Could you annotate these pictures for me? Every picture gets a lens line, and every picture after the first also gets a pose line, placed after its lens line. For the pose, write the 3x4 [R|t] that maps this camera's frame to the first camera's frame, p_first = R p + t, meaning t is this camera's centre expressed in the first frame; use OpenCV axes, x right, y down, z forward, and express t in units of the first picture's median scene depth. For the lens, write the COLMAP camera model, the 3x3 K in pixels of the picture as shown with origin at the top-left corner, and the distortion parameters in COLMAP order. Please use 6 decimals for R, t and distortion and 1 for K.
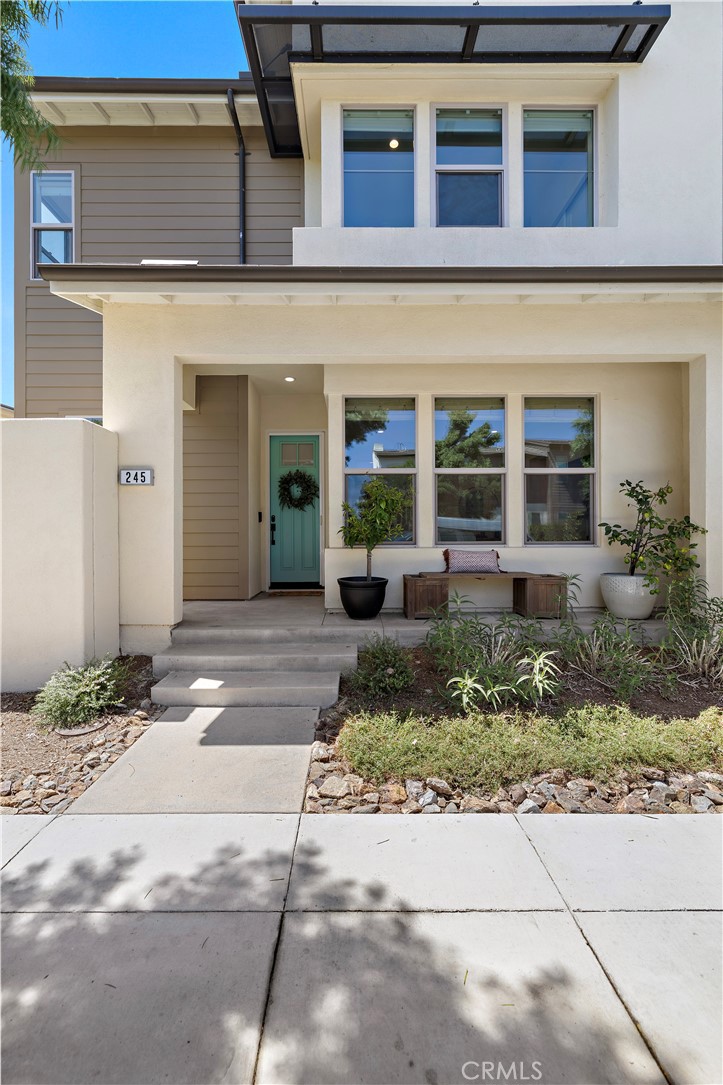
lens RADIAL K [[461.2, 0, 359.6], [0, 461.2, 538.9], [0, 0, 1]] dist [-0.002629, 0.000619]
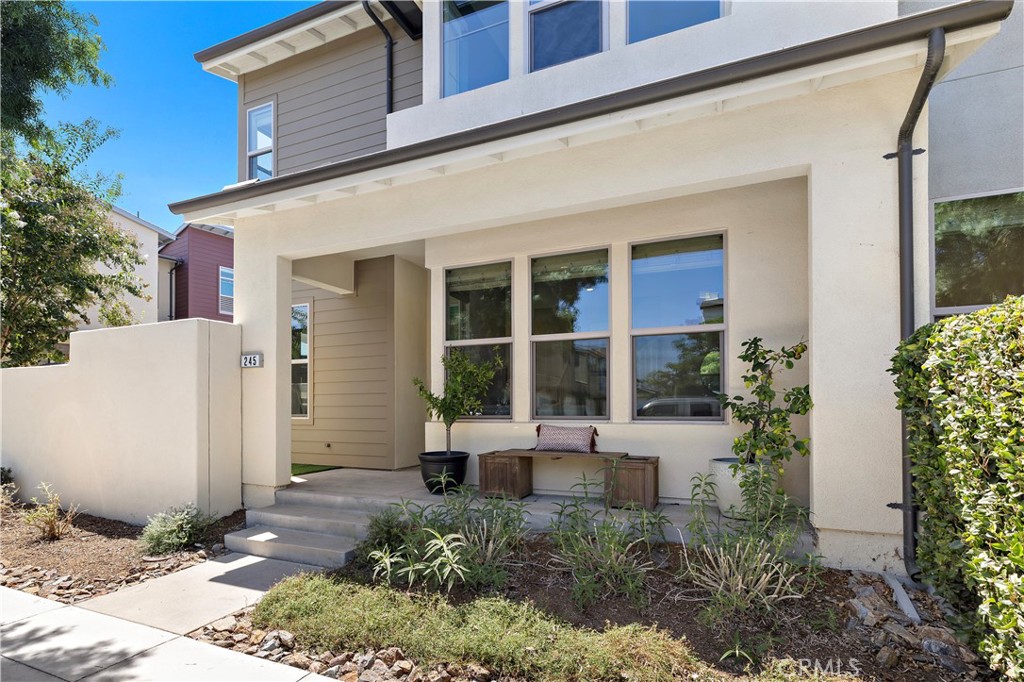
lens RADIAL K [[536.5, 0, 520.5], [0, 536.5, 402.7], [0, 0, 1]] dist [-0.000389, -0.004018]
pose [[0.904151, -0.002791, -0.427205, 0.663030], [-0.000581, 0.999970, -0.007764, -0.013304], [0.427213, 0.007268, 0.904122, 0.034493]]
